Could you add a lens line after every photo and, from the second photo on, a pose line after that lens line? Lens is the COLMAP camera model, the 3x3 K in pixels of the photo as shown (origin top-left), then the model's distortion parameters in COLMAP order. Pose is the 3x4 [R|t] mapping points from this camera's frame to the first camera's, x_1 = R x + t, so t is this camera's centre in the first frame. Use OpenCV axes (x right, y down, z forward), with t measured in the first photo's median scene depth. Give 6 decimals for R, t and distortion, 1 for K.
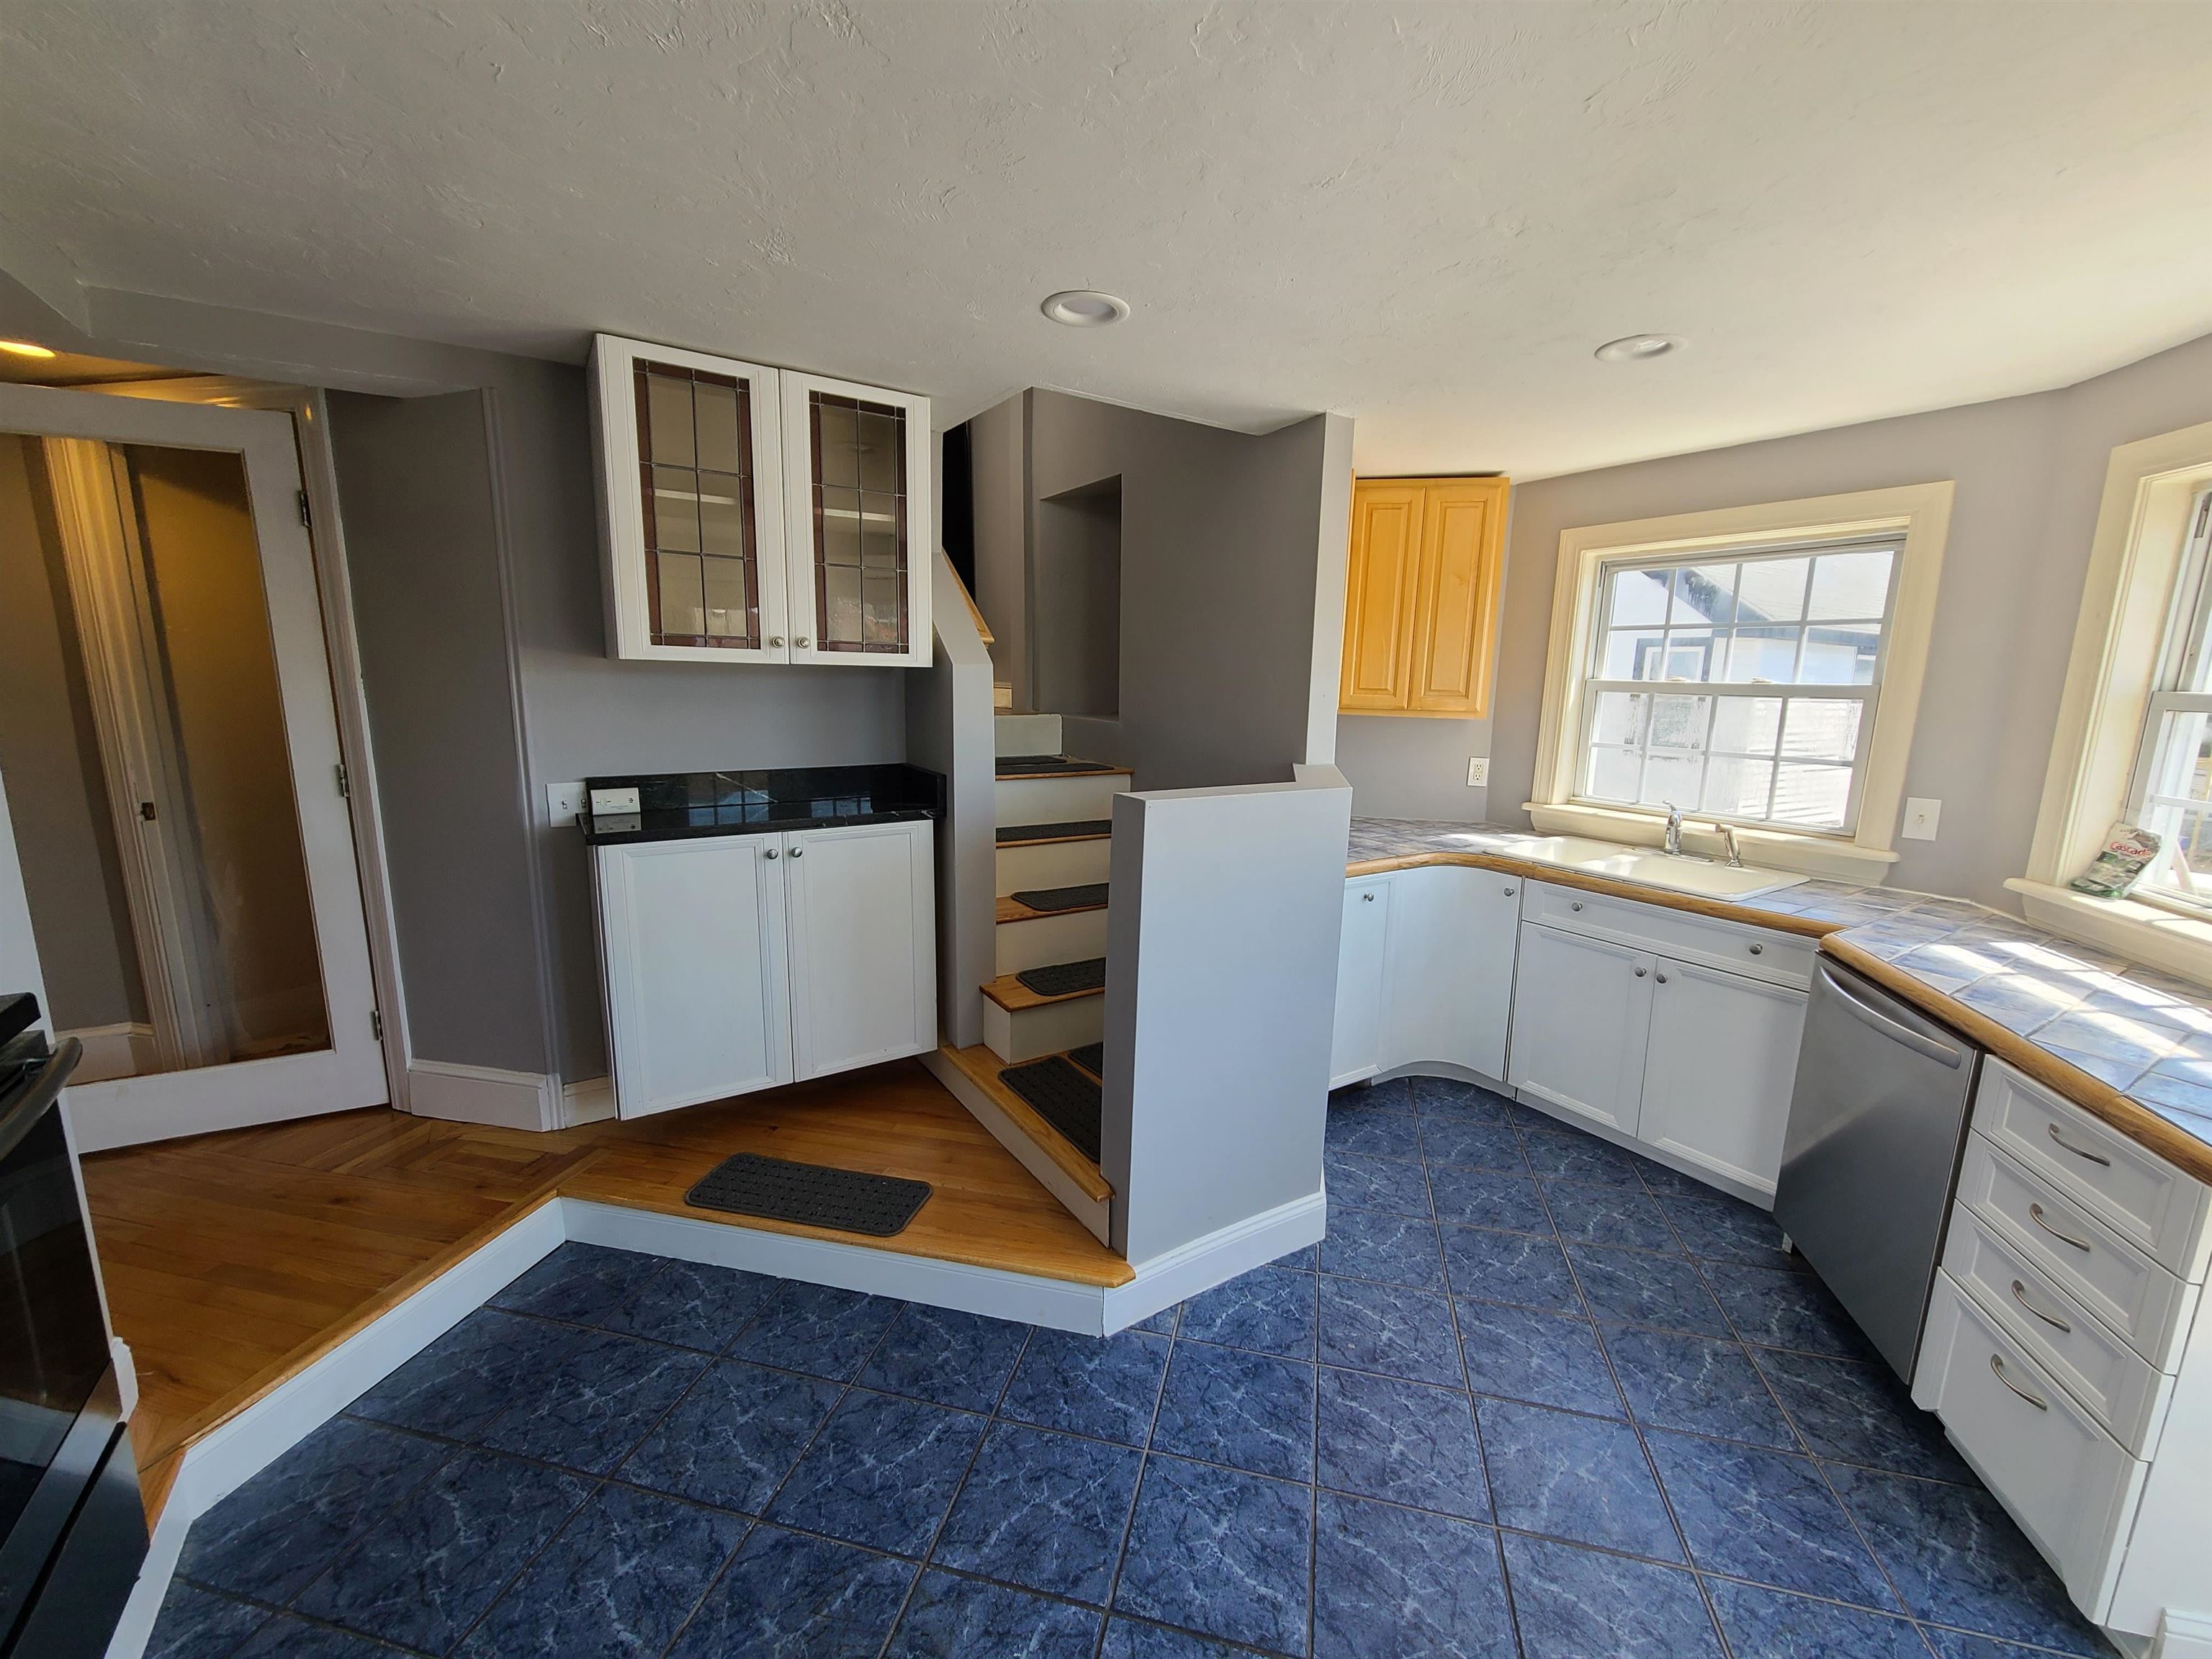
lens RADIAL K [[905.6, 0, 1113.7], [0, 905.6, 840.6], [0, 0, 1]] dist [0.000250, -0.000130]
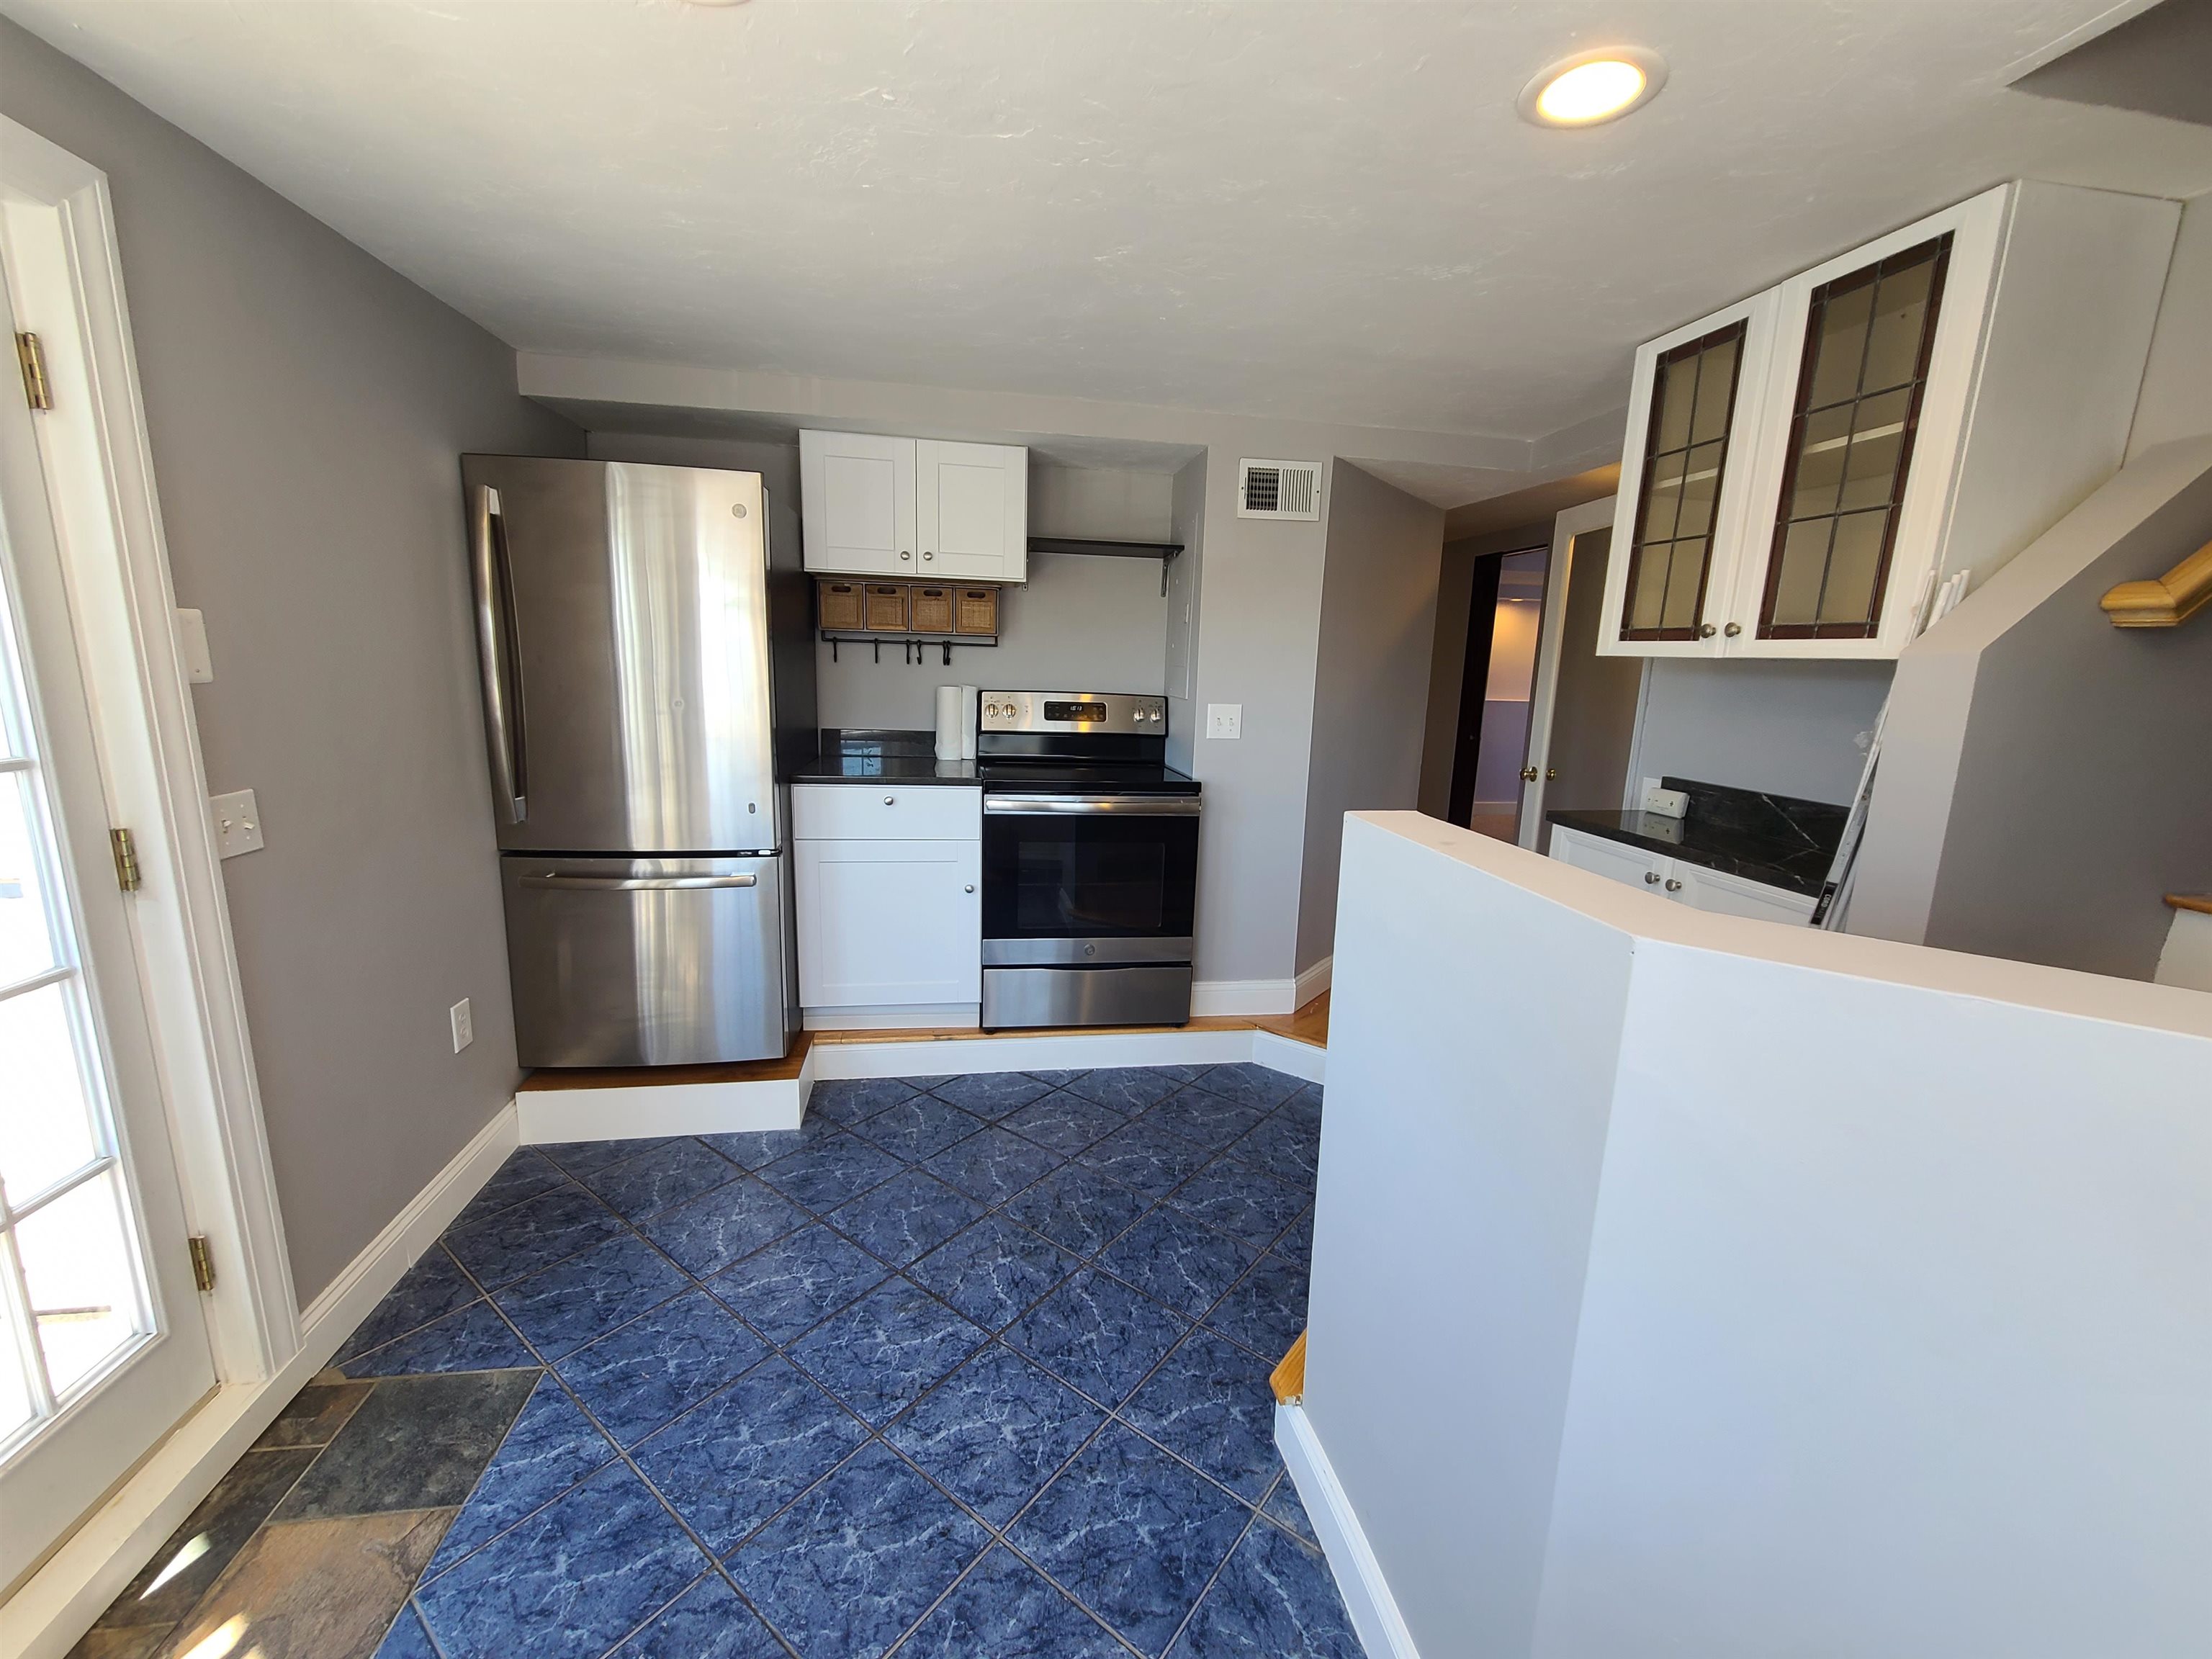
lens RADIAL K [[905.6, 0, 1113.7], [0, 905.6, 840.6], [0, 0, 1]] dist [0.000250, -0.000130]
pose [[-0.404218, 0.150100, -0.902263, 0.856521], [-0.205216, 0.946411, 0.249383, -0.182911], [0.891344, 0.285964, -0.351753, 1.184435]]
